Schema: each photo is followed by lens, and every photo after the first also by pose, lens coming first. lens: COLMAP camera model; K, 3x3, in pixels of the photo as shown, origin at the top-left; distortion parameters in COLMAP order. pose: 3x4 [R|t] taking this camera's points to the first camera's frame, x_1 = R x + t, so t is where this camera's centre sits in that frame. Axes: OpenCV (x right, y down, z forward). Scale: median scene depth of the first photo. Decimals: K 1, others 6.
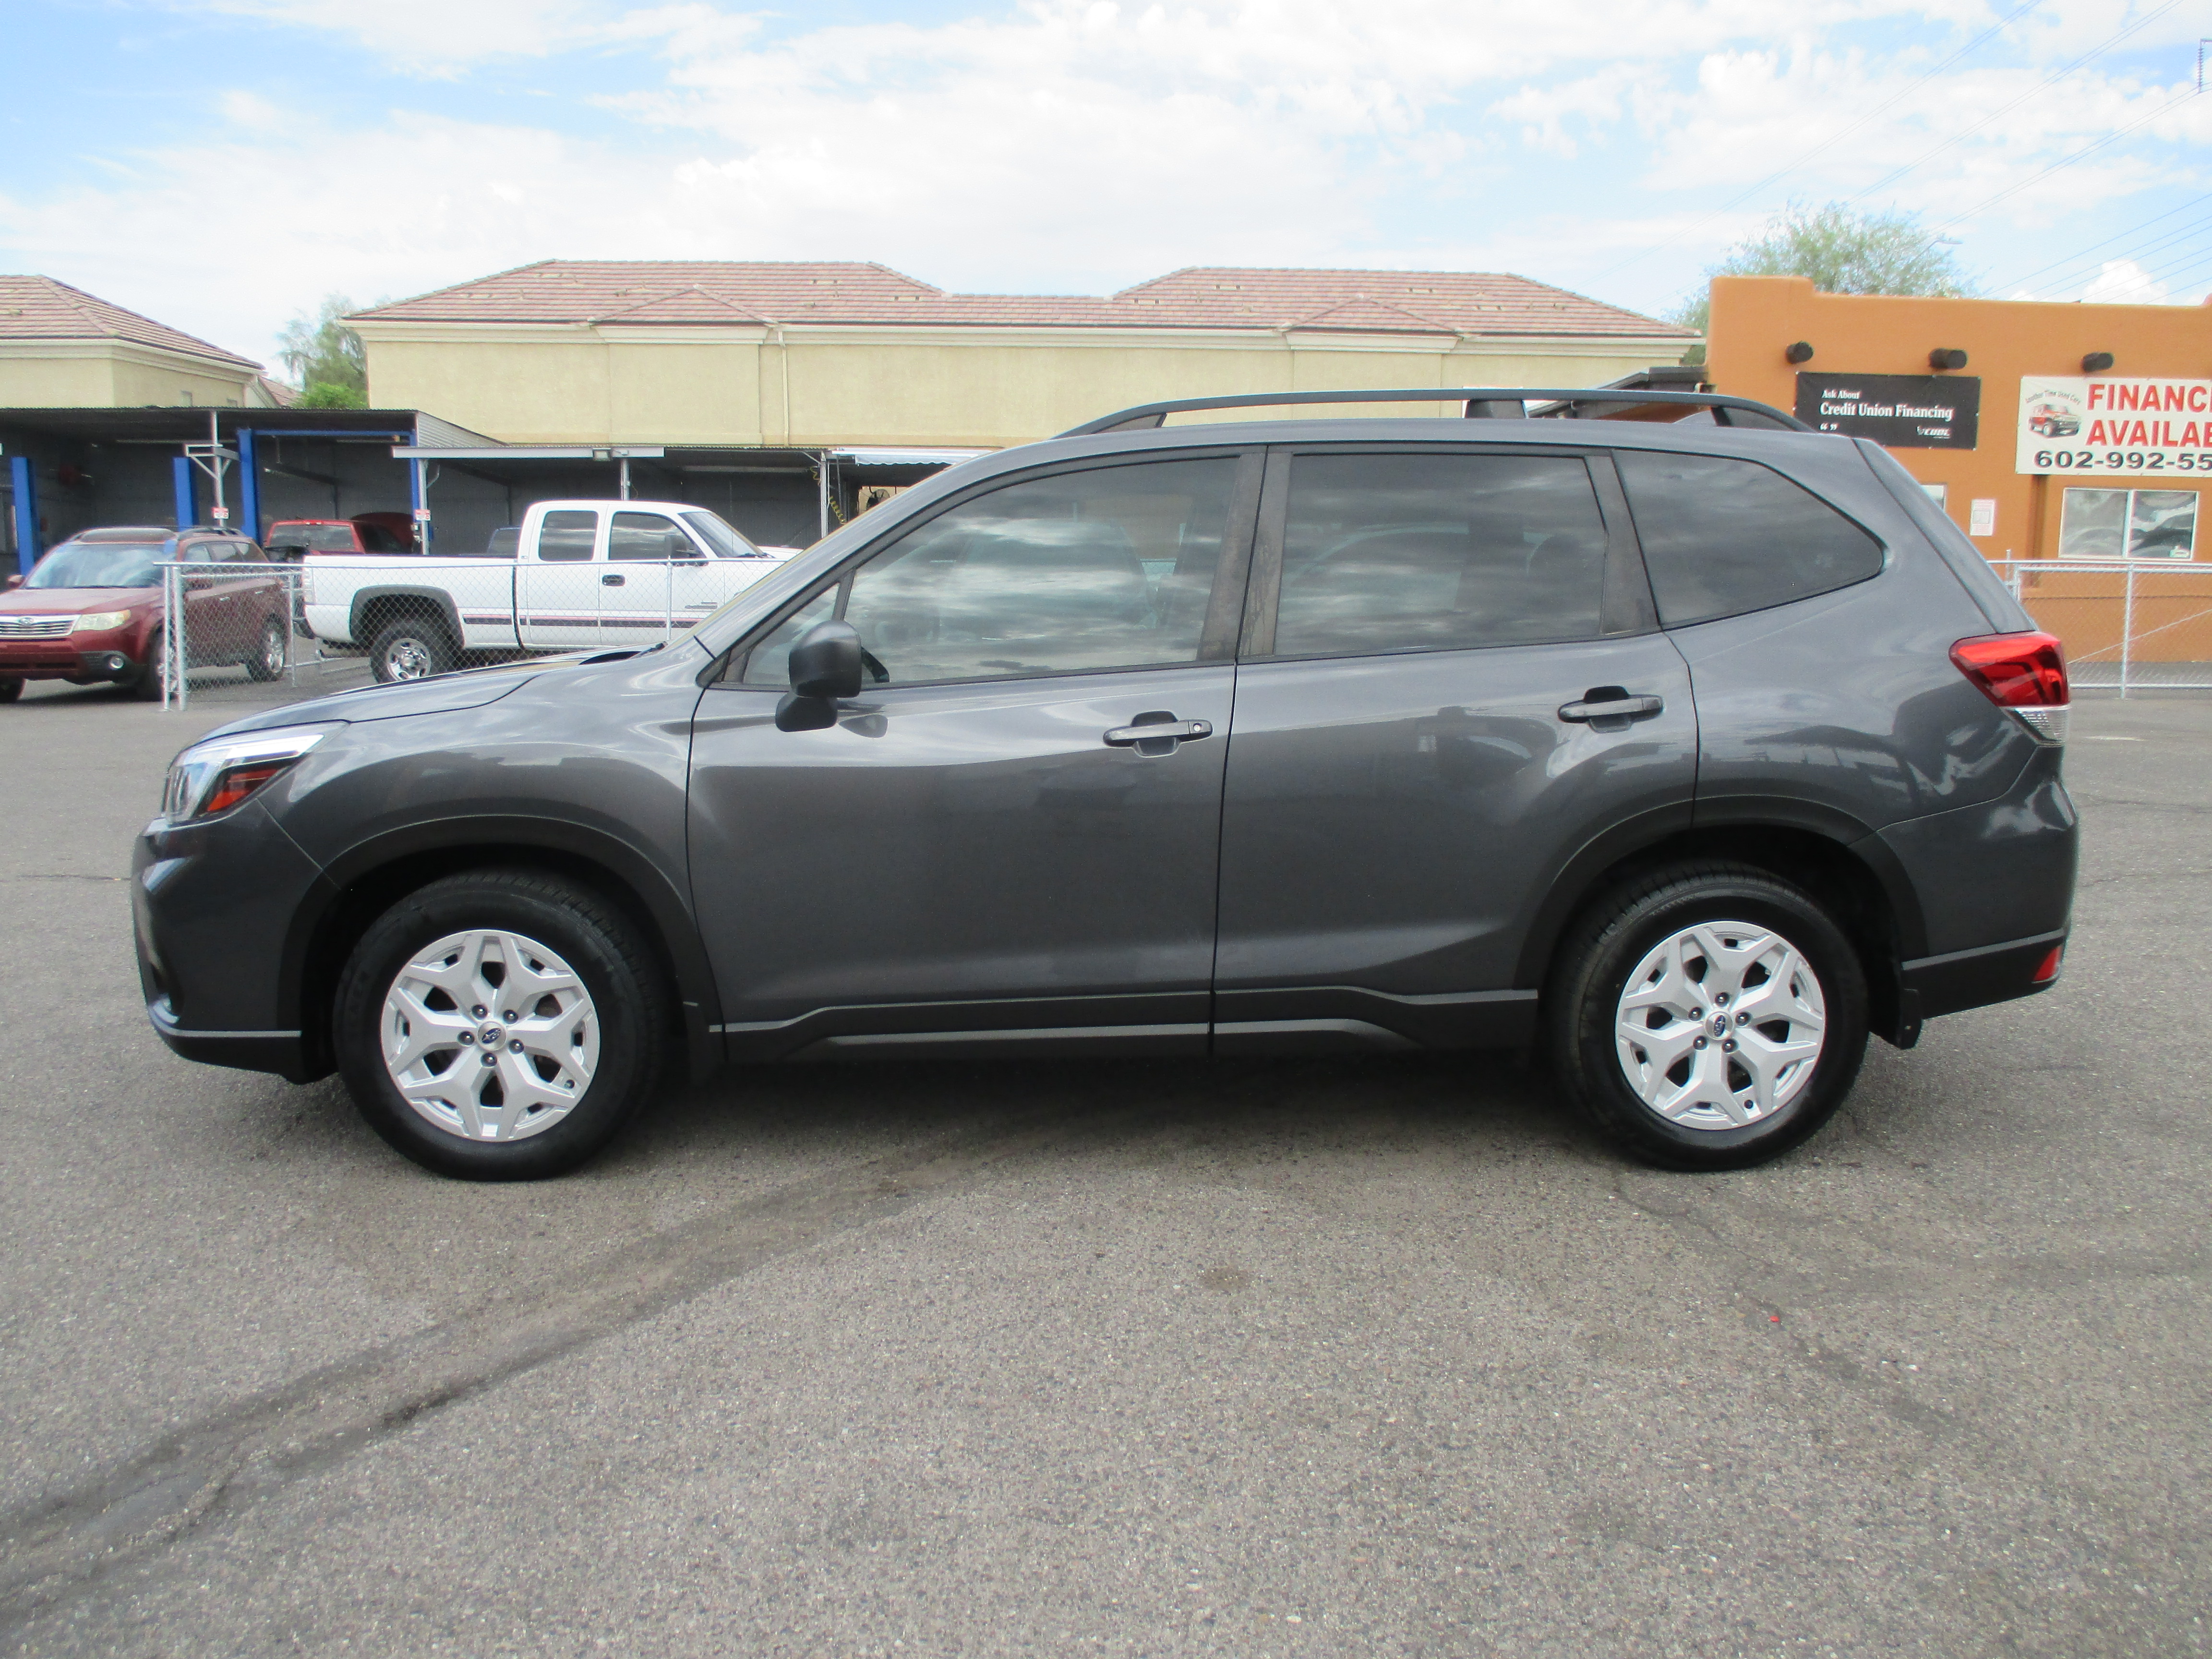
lens RADIAL K [[1856.3, 0, 1106.0], [0, 1856.3, 829.5], [0, 0, 1]] dist [-0.049611, 0.007612]
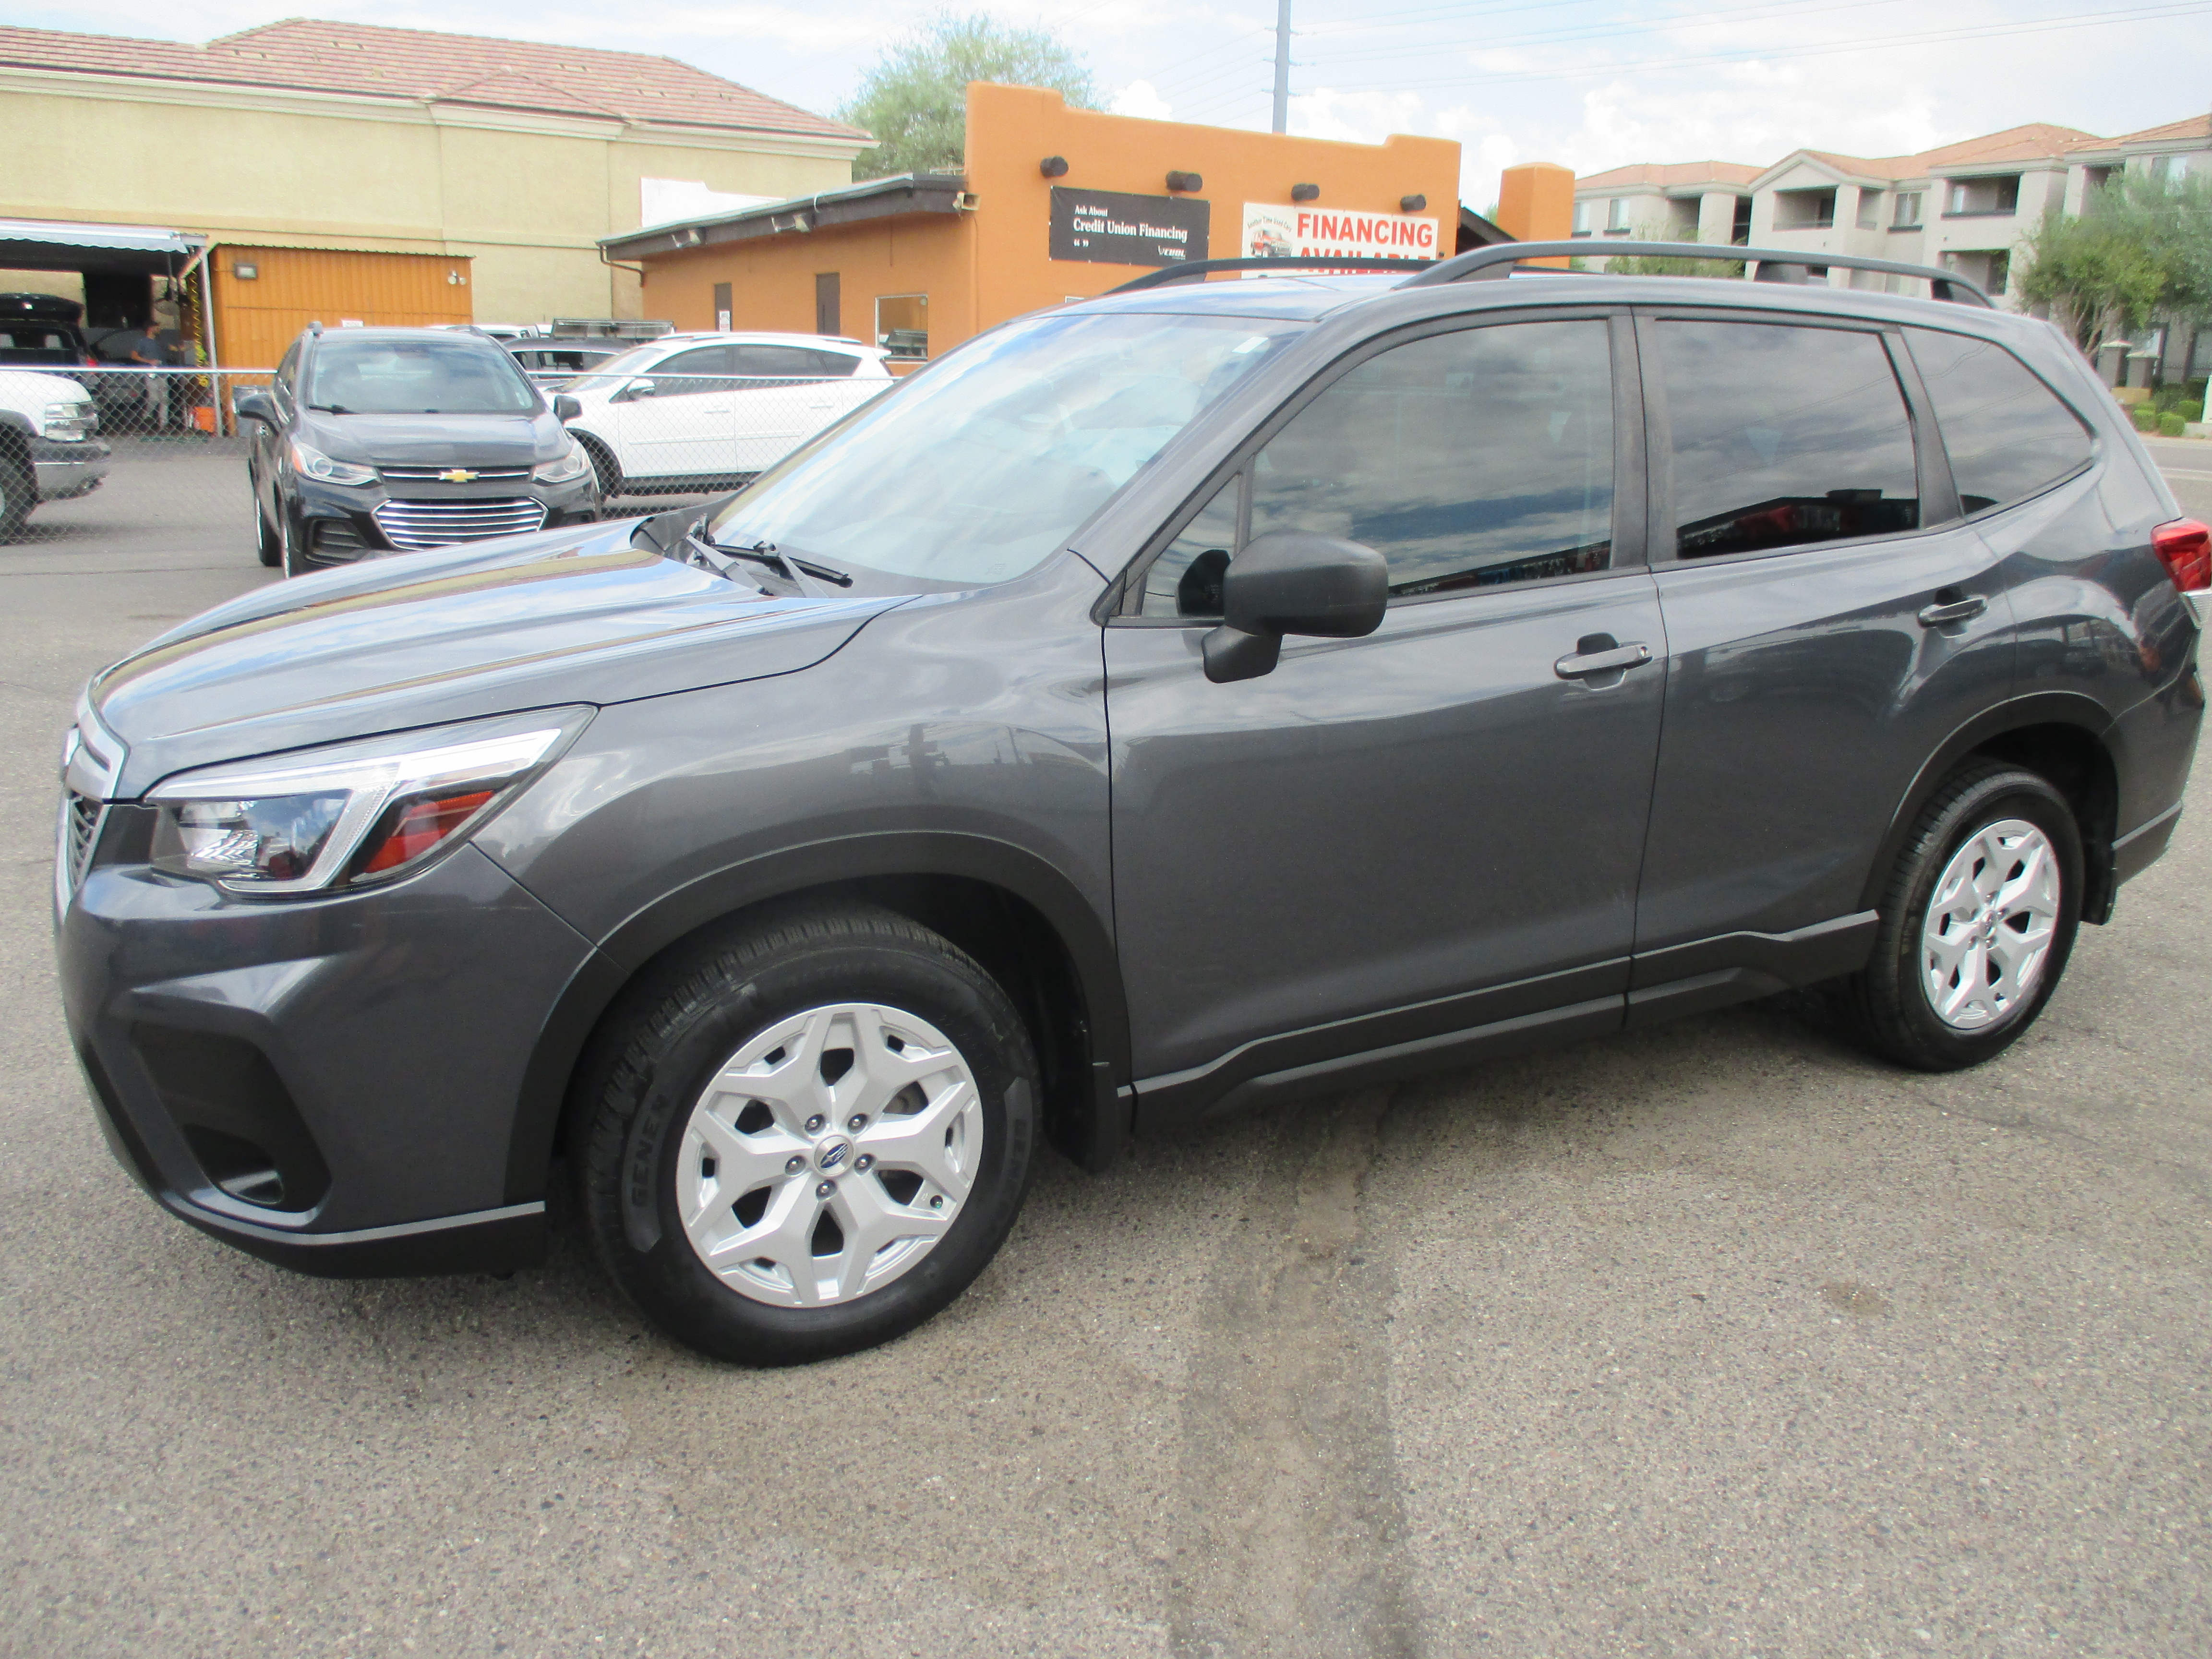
lens RADIAL K [[1861.0, 0, 1106.0], [0, 1861.0, 829.5], [0, 0, 1]] dist [-0.054378, 0.035681]
pose [[0.884058, -0.093240, 0.457982, -0.532144], [0.045078, 0.992341, 0.115013, -0.078810], [-0.465198, -0.081033, 0.881490, 0.352964]]
